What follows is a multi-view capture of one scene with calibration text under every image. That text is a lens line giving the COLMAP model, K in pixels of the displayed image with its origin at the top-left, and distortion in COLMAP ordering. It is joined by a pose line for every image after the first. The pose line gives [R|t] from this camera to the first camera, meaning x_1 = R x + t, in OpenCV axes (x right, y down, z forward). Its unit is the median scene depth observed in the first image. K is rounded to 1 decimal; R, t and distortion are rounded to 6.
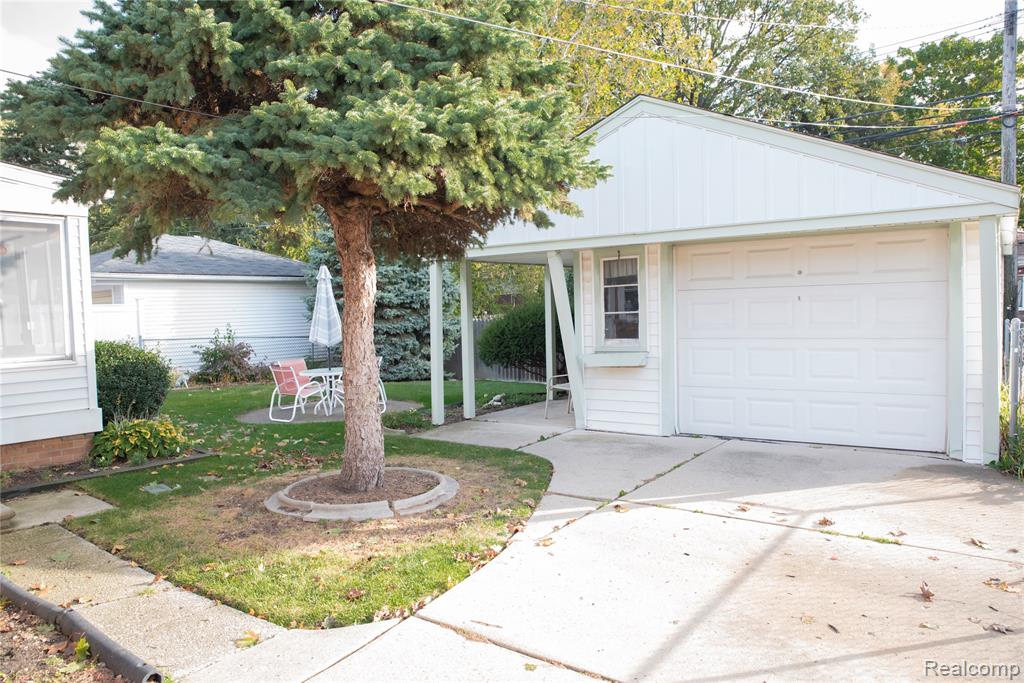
lens RADIAL K [[692.3, 0, 510.8], [0, 692.3, 343.3], [0, 0, 1]] dist [-0.118234, 0.073998]
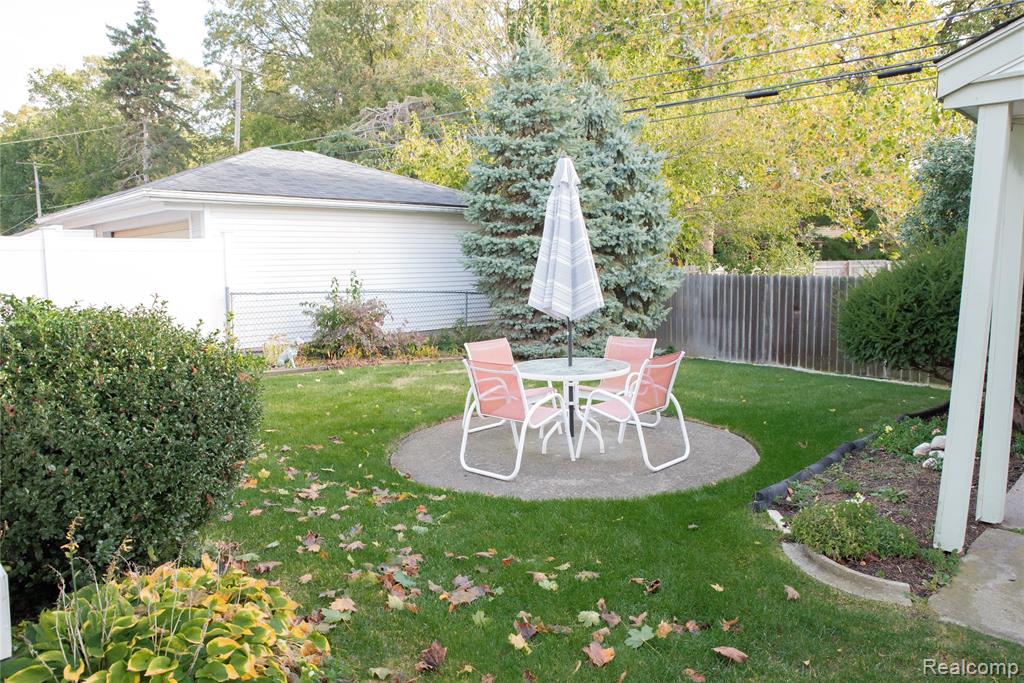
lens RADIAL K [[692.3, 0, 515.5], [0, 692.3, 340.2], [0, 0, 1]] dist [-0.118234, 0.073998]
pose [[0.991239, 0.033584, -0.127736, -0.166893], [-0.025539, 0.997616, 0.064105, -0.008022], [0.129585, -0.060282, 0.989734, 0.341899]]
